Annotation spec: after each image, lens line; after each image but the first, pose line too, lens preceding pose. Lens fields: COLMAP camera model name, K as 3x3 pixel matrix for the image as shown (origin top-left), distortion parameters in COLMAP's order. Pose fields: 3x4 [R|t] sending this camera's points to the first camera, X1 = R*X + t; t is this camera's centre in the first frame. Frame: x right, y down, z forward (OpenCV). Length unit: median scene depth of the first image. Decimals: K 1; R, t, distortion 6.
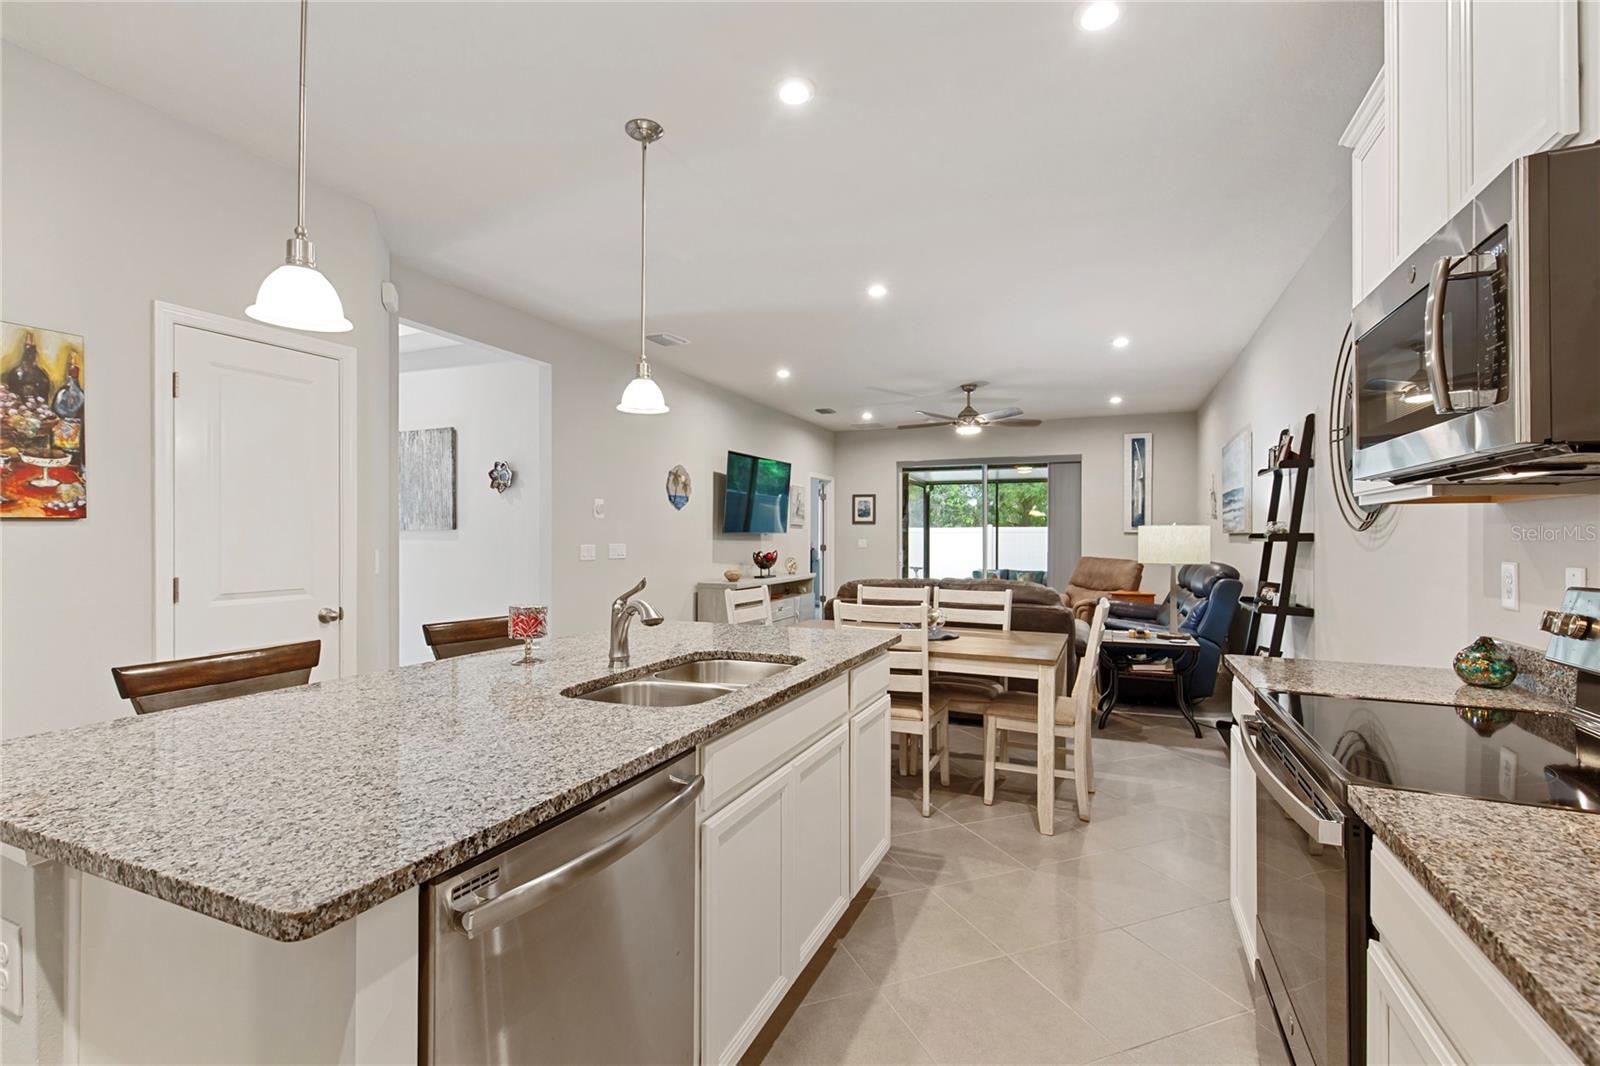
lens RADIAL K [[727.6, 0, 797.1], [0, 727.6, 524.8], [0, 0, 1]] dist [0.004504, 0.000779]
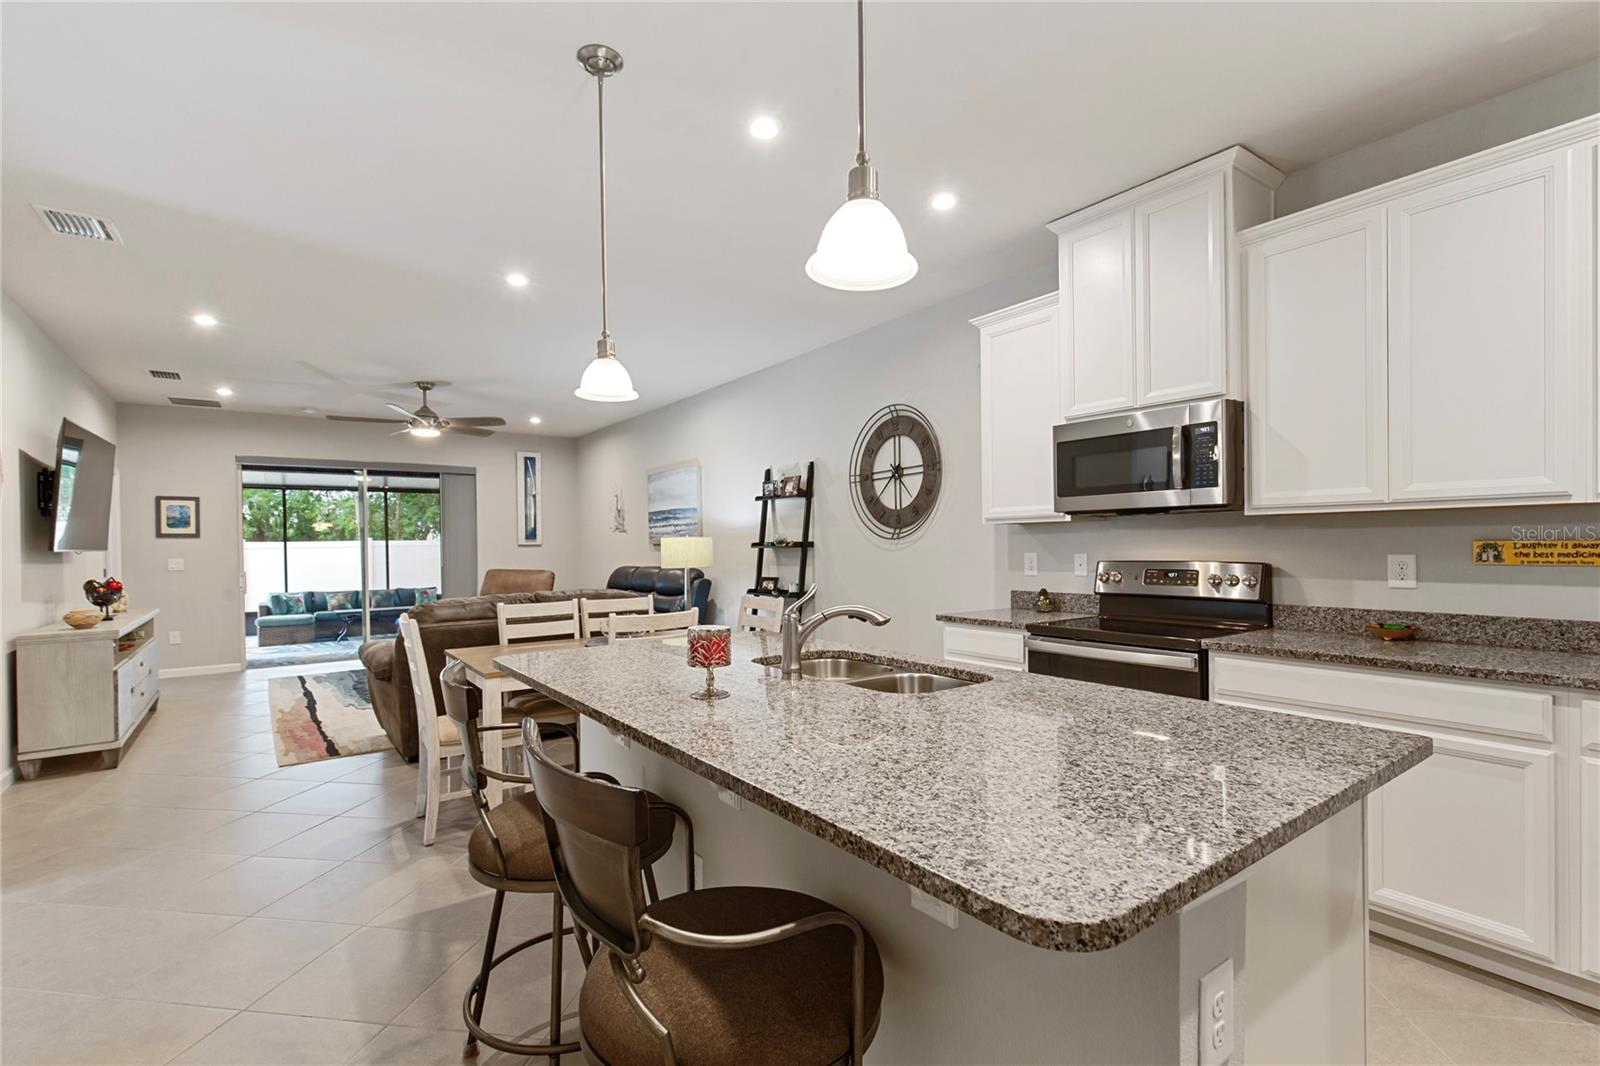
lens RADIAL K [[727.6, 0, 792.5], [0, 727.6, 553.9], [0, 0, 1]] dist [0.004504, 0.000779]
pose [[0.500235, -0.020959, 0.865636, -0.635846], [0.003461, 0.999747, 0.022206, 0.003335], [-0.865883, -0.008112, 0.500182, 0.302987]]
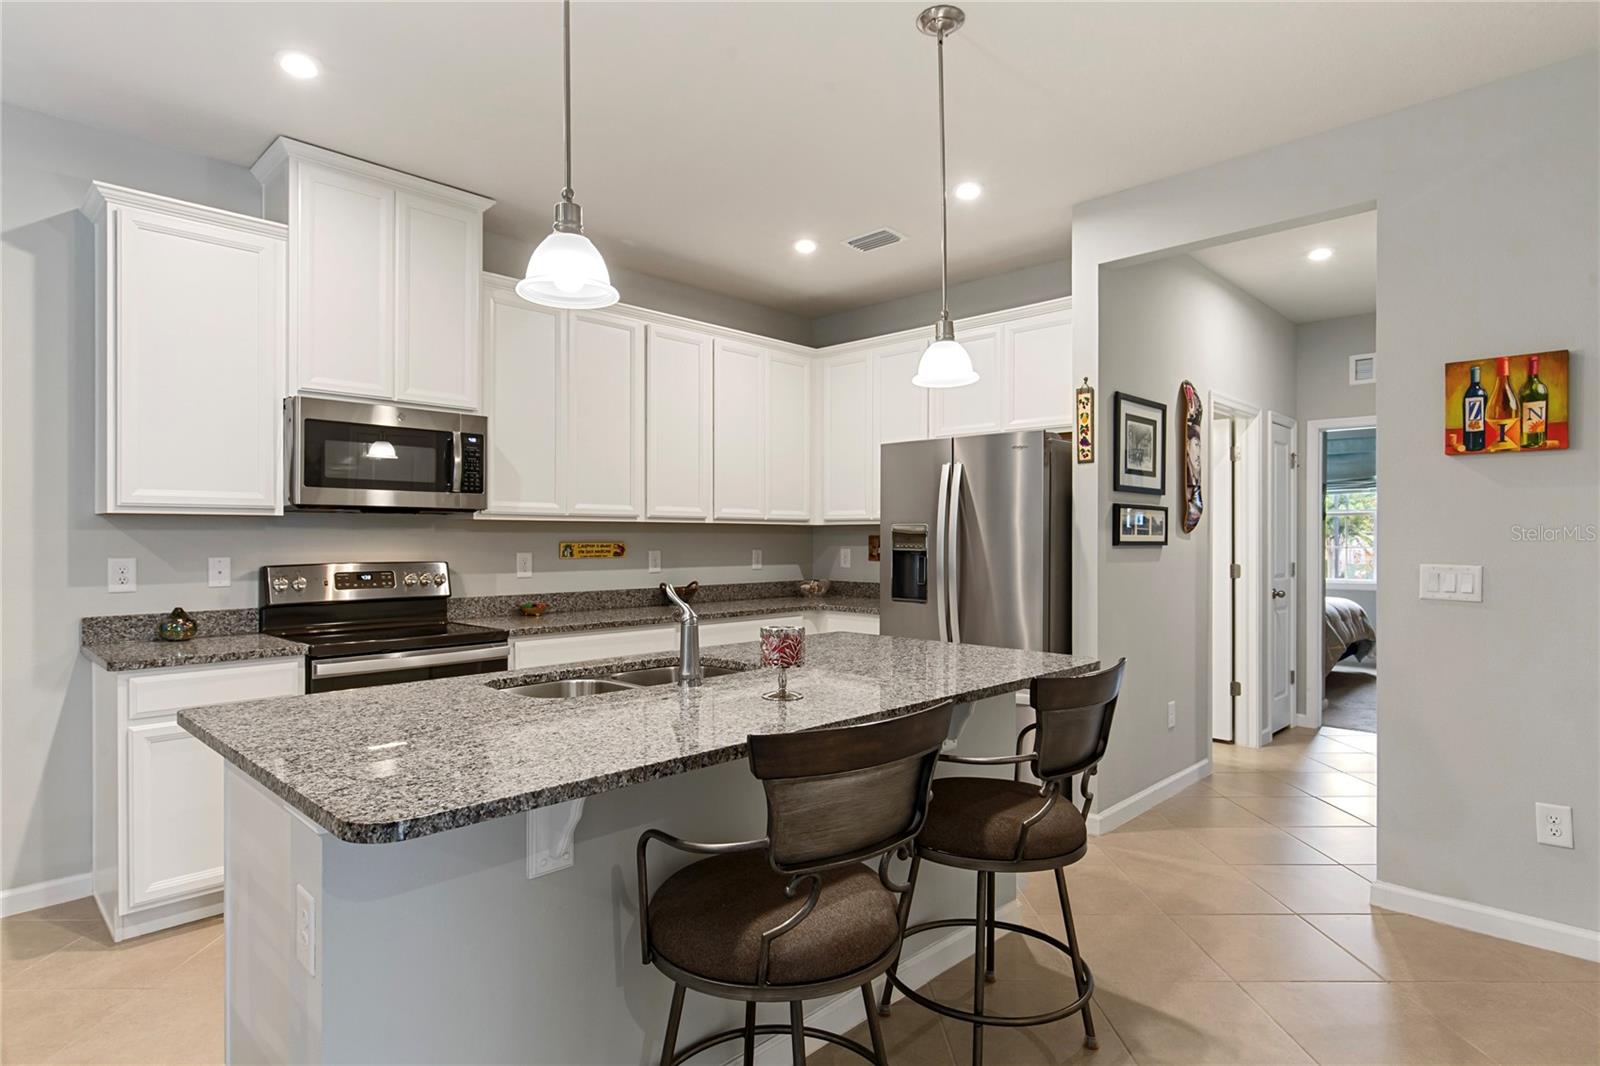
lens RADIAL K [[874.7, 0, 794.6], [0, 874.7, 535.4], [0, 0, 1]] dist [0.003282, -0.000144]
pose [[-0.941078, 0.000062, 0.338189, -0.432394], [-0.004643, 0.999903, -0.013101, 0.013206], [-0.338157, -0.013899, -0.940987, 1.164579]]
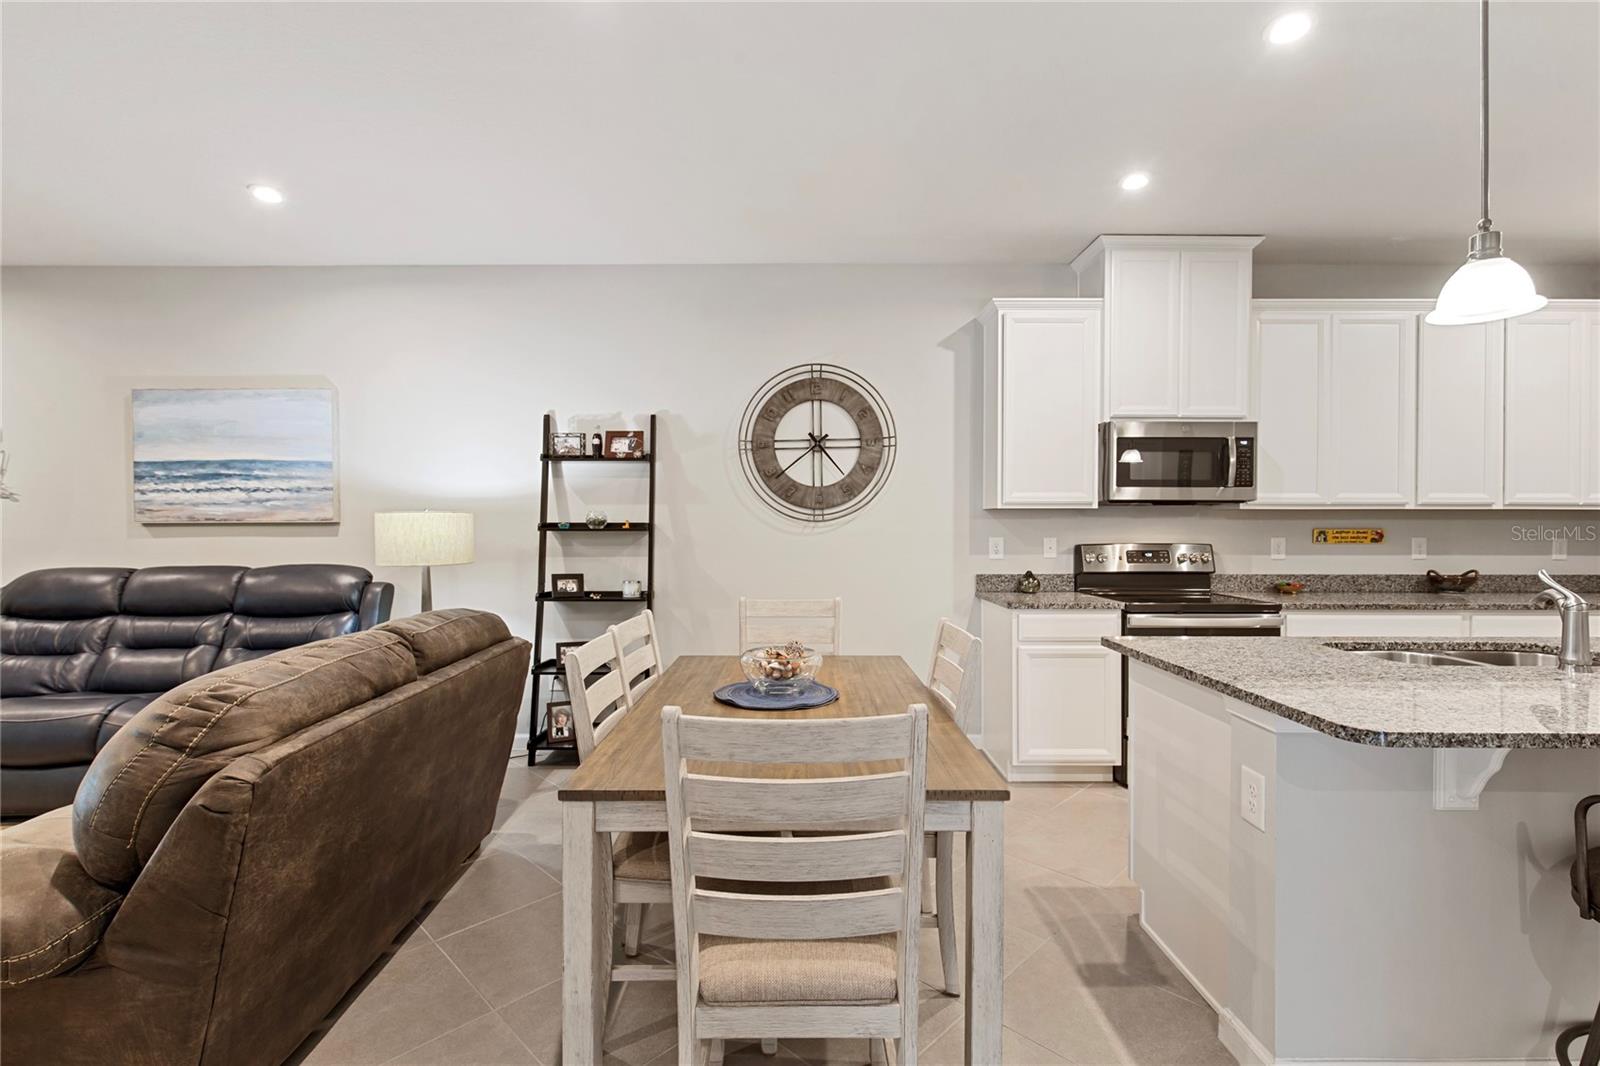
lens RADIAL K [[727.6, 0, 779.0], [0, 727.6, 528.5], [0, 0, 1]] dist [0.004504, 0.000779]
pose [[-0.416688, -0.006716, 0.909025, -0.388378], [-0.012033, 0.999926, 0.001872, 0.016131], [-0.908970, -0.010158, -0.416738, 1.350332]]
